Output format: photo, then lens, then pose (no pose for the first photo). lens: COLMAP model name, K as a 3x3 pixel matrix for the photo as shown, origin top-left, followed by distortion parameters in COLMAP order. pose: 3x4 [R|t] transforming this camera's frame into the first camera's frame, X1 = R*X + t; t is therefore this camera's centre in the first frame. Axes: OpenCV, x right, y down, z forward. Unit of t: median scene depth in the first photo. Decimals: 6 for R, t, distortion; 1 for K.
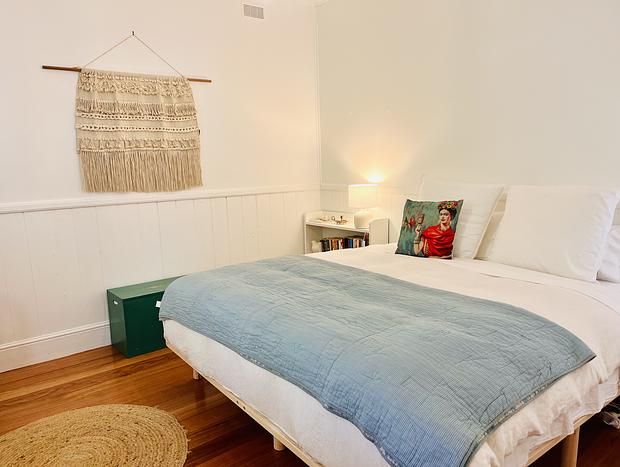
lens RADIAL K [[459.1, 0, 310.0], [0, 459.1, 233.5], [0, 0, 1]] dist [0.002677, -0.005176]
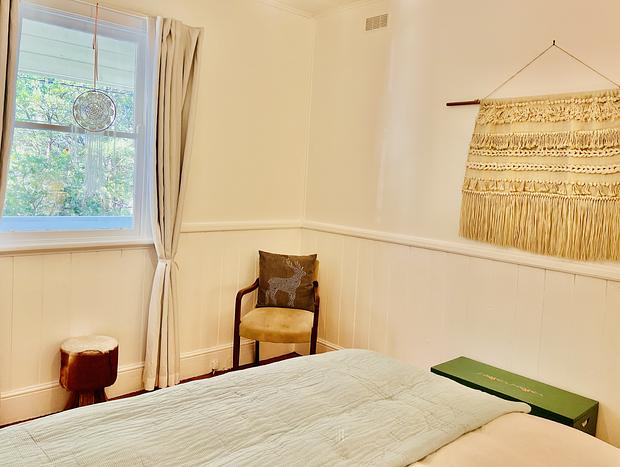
lens RADIAL K [[519.4, 0, 309.2], [0, 519.4, 197.7], [0, 0, 1]] dist [0.006296, 0.000725]
pose [[0.071781, 0.071572, -0.994849, 0.448904], [-0.217219, 0.974604, 0.054442, -0.148348], [0.973480, 0.212192, 0.085505, 0.589343]]
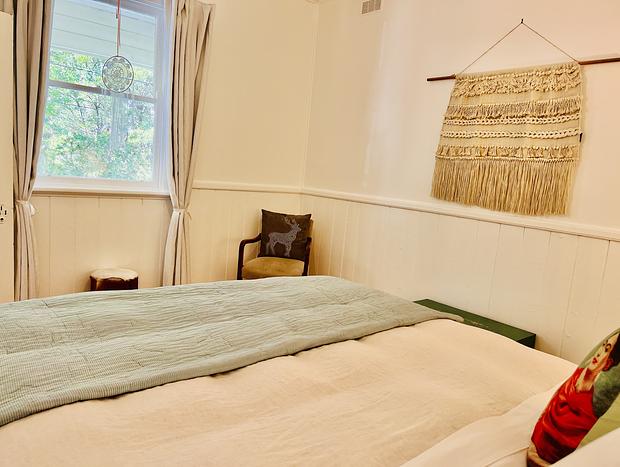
lens RADIAL K [[459.1, 0, 310.0], [0, 459.1, 233.5], [0, 0, 1]] dist [0.002677, -0.005176]
pose [[0.032950, 0.163468, -0.985998, 0.486434], [-0.250797, 0.956322, 0.150167, -0.094676], [0.967479, 0.242337, 0.072508, 0.655502]]
